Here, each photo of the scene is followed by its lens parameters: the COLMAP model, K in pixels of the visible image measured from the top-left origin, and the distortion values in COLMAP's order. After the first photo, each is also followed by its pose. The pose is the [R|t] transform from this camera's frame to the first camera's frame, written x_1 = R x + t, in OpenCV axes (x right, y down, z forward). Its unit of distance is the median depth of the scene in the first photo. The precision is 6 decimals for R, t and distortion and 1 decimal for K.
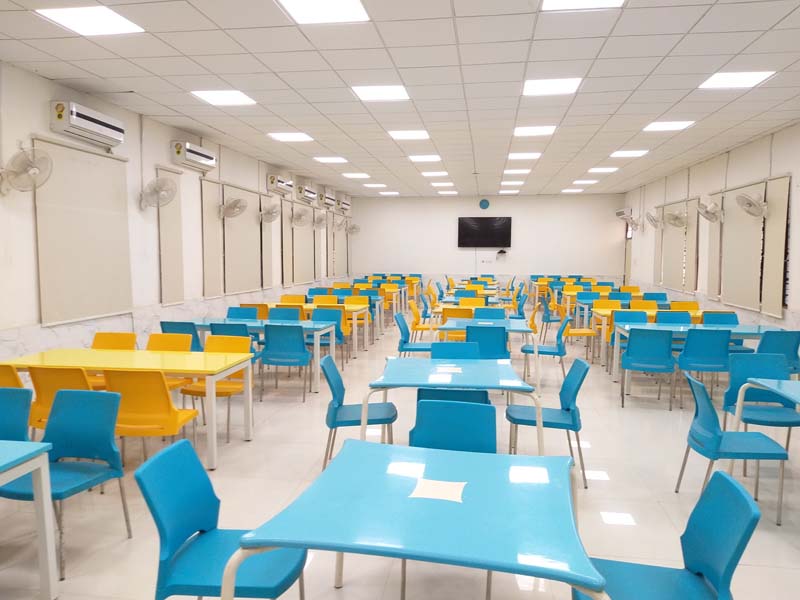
lens RADIAL K [[621.9, 0, 400.0], [0, 621.9, 300.0], [0, 0, 1]] dist [0.092663, -0.181802]
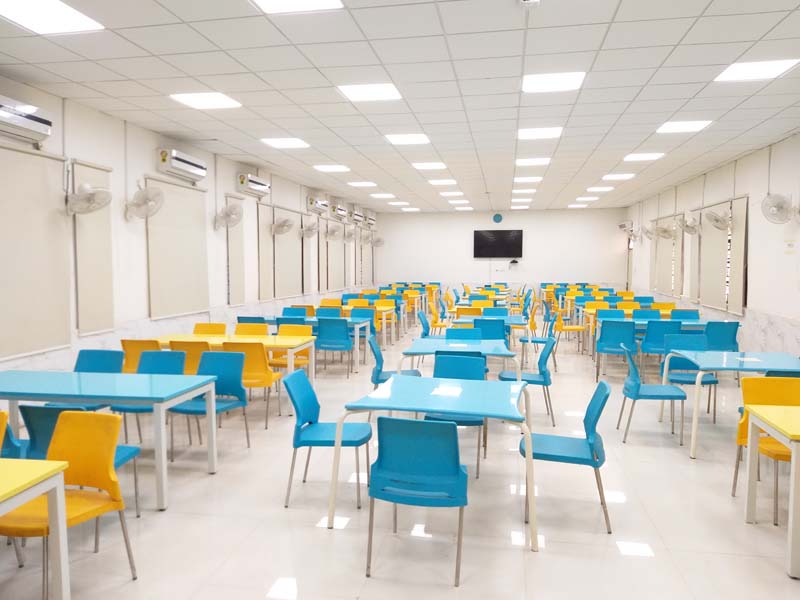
lens RADIAL K [[621.9, 0, 400.0], [0, 621.9, 300.0], [0, 0, 1]] dist [0.092663, -0.181802]
pose [[0.999482, -0.003442, -0.031994, -0.002751], [0.002890, 0.999847, -0.017278, 0.013997], [0.032048, 0.017177, 0.999339, -0.168276]]
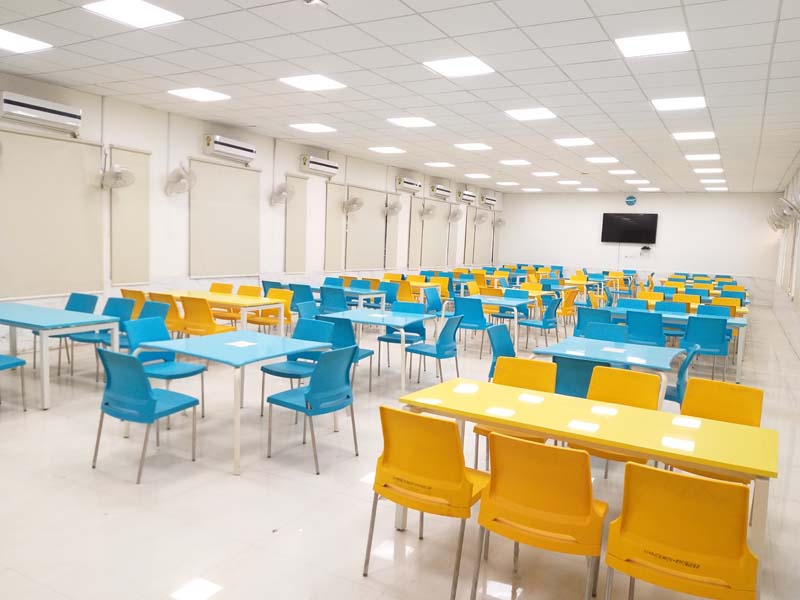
lens RADIAL K [[624.3, 0, 400.0], [0, 624.3, 300.0], [0, 0, 1]] dist [0.110727, -0.229064]
pose [[0.933188, 0.067914, -0.352915, 0.273282], [-0.063852, 0.997691, 0.023154, 0.014617], [0.353672, 0.000928, 0.935369, -0.169252]]
